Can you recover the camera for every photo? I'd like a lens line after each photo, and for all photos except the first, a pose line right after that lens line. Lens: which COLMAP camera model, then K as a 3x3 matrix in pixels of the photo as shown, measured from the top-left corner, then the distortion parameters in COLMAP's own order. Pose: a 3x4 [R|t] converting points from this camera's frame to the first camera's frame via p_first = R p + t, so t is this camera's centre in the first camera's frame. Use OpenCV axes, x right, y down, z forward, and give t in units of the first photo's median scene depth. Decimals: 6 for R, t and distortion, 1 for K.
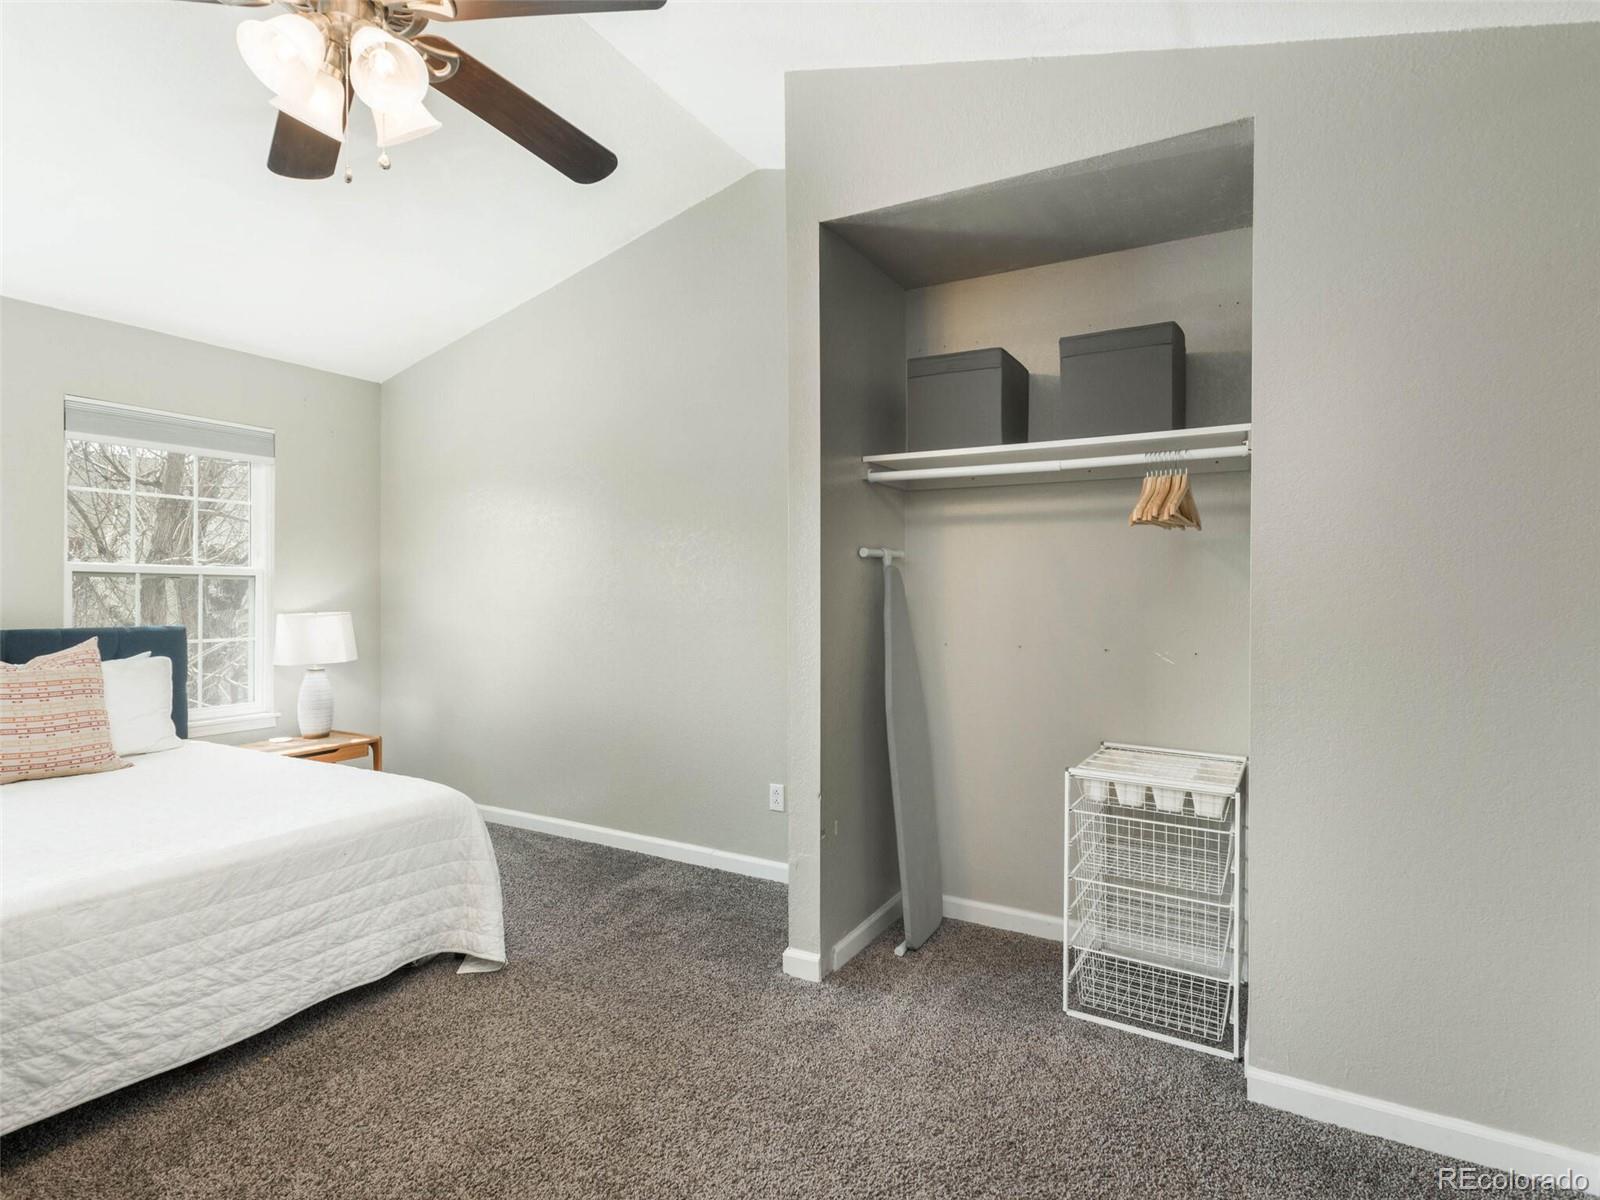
lens RADIAL K [[837.3, 0, 788.8], [0, 837.3, 601.3], [0, 0, 1]] dist [0.021345, -0.008153]
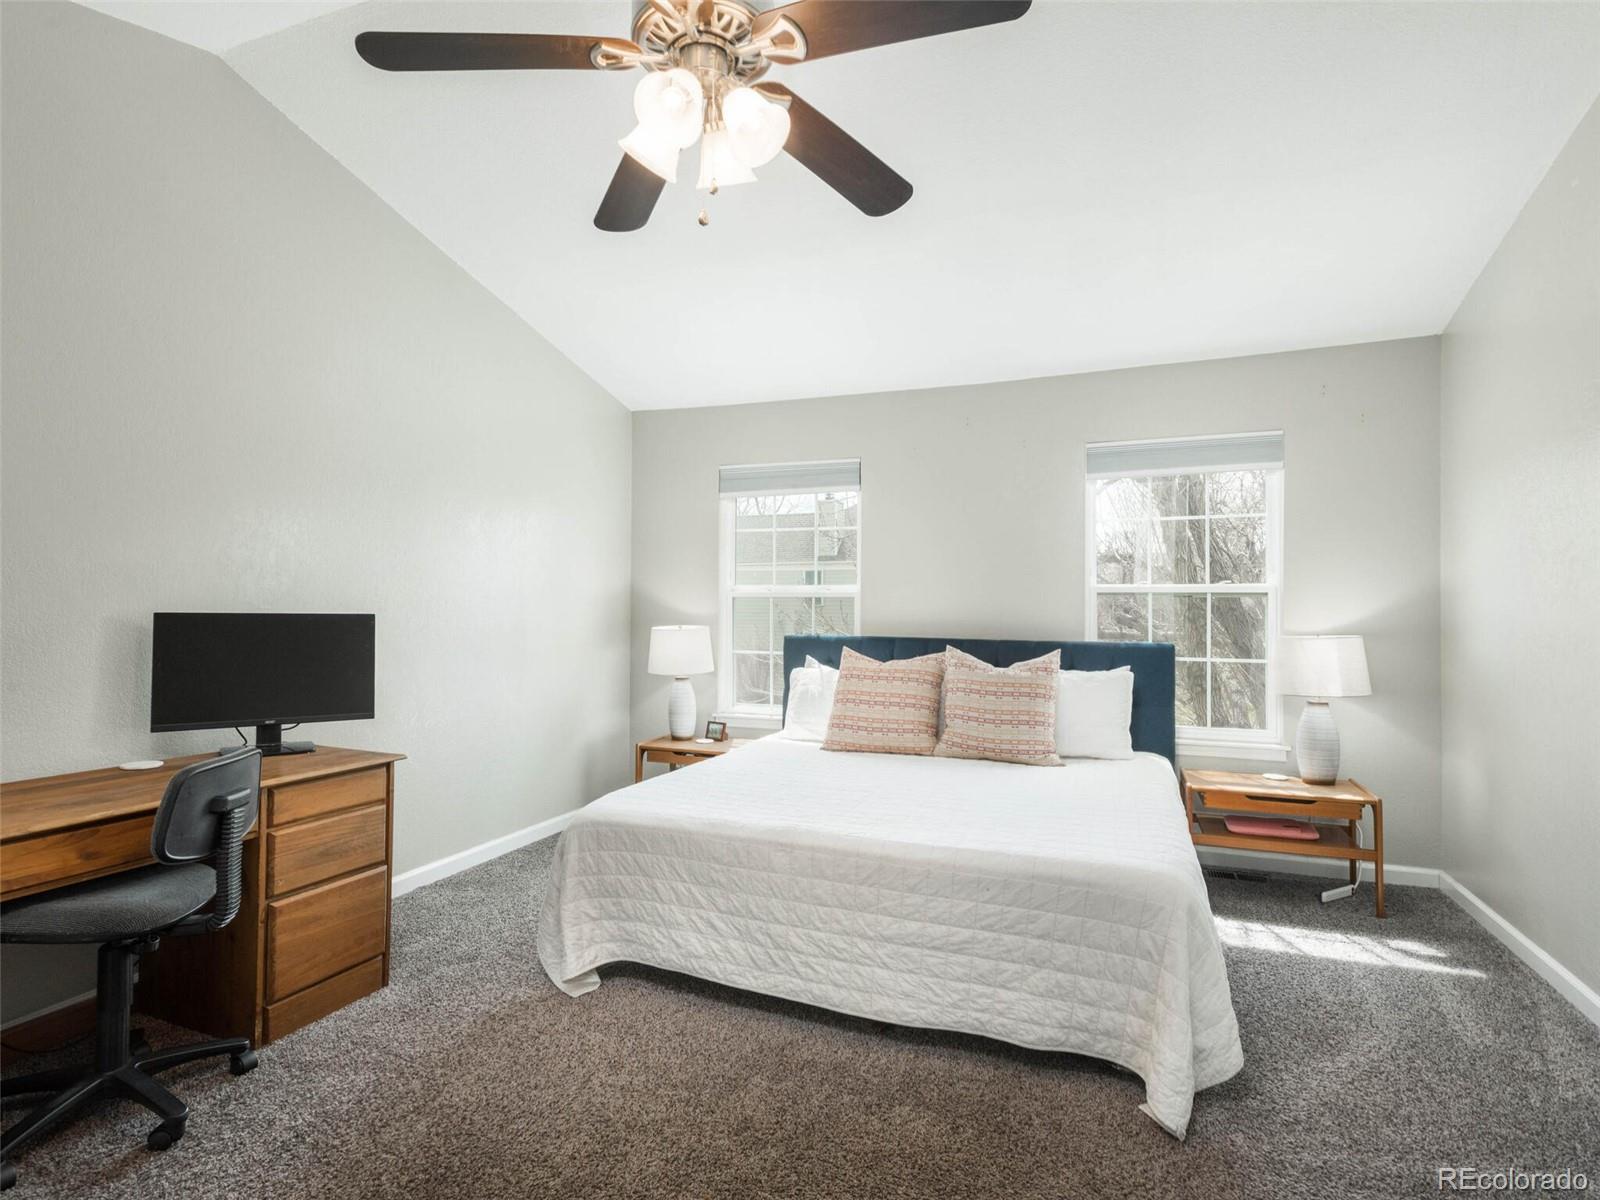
lens RADIAL K [[837.3, 0, 788.8], [0, 837.3, 601.3], [0, 0, 1]] dist [0.021345, -0.008153]
pose [[0.143177, -0.013317, -0.989608, 0.340621], [-0.010956, 0.999827, -0.015040, -0.003302], [0.989636, 0.012996, 0.143006, 0.592572]]
